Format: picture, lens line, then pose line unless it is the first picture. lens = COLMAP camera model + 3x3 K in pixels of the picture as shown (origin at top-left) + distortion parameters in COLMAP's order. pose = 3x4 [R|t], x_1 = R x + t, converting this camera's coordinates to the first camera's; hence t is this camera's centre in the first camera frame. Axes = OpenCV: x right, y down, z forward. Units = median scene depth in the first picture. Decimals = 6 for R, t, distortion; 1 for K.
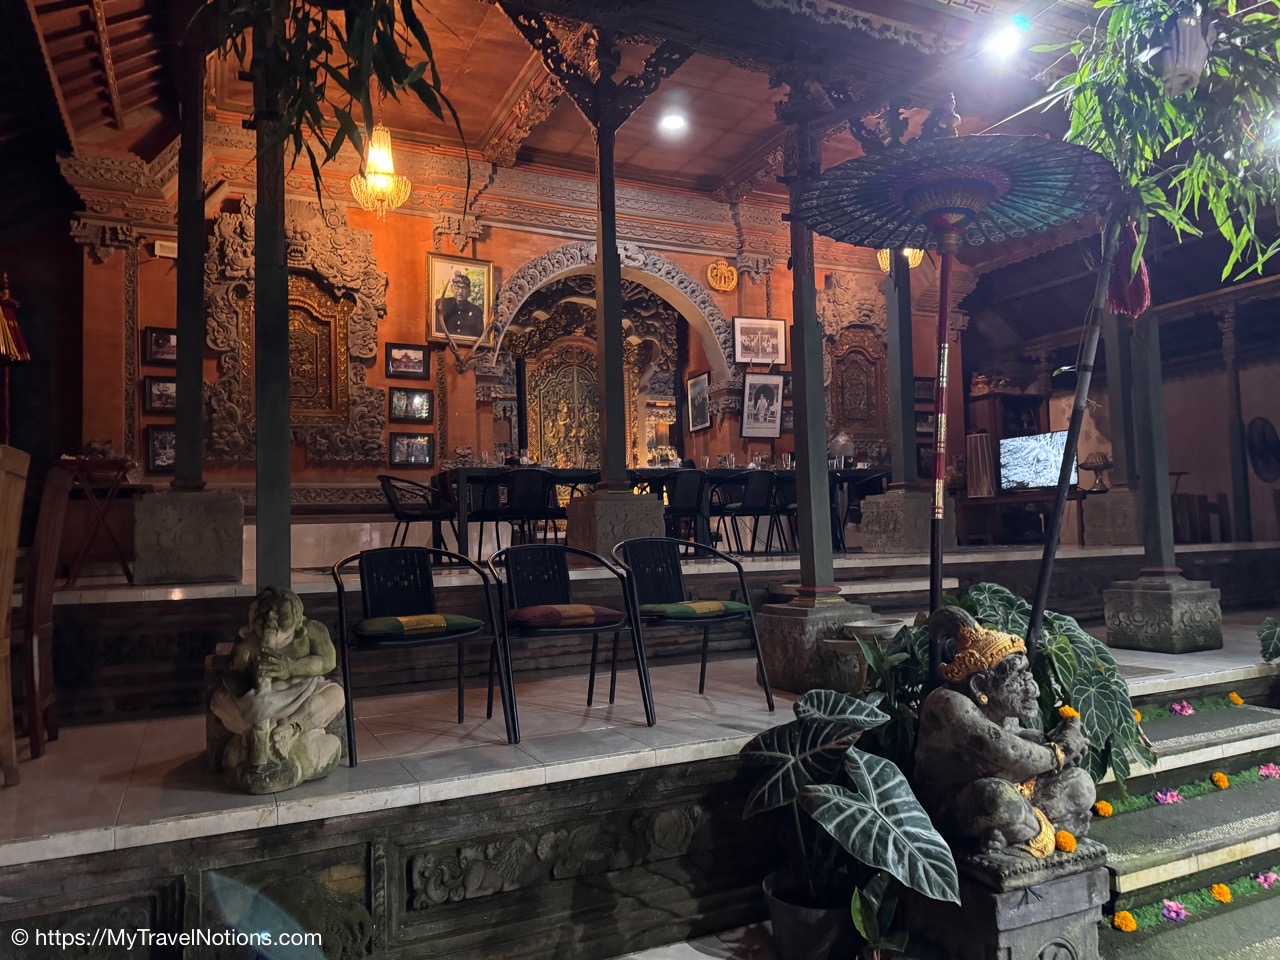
lens RADIAL K [[895.5, 0, 647.5], [0, 895.5, 490.8], [0, 0, 1]] dist [0.054099, -0.004853]
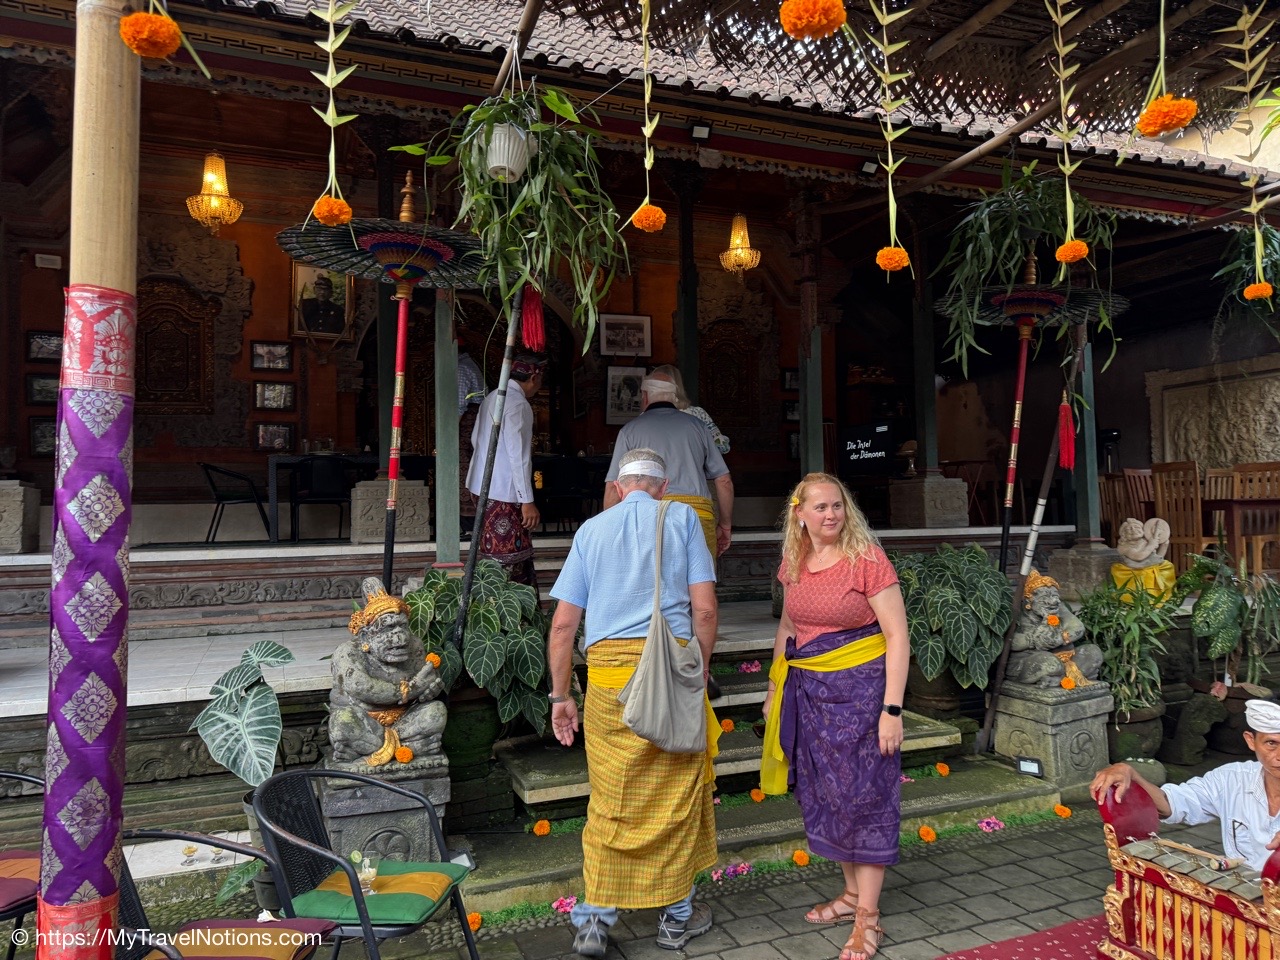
lens RADIAL K [[895.5, 0, 614.1], [0, 895.5, 493.9], [0, 0, 1]] dist [0.054099, -0.004853]
pose [[0.996739, 0.017258, -0.078831, 0.240182], [-0.014731, 0.999362, 0.032527, -0.015868], [0.079342, -0.031260, 0.996357, -0.083441]]
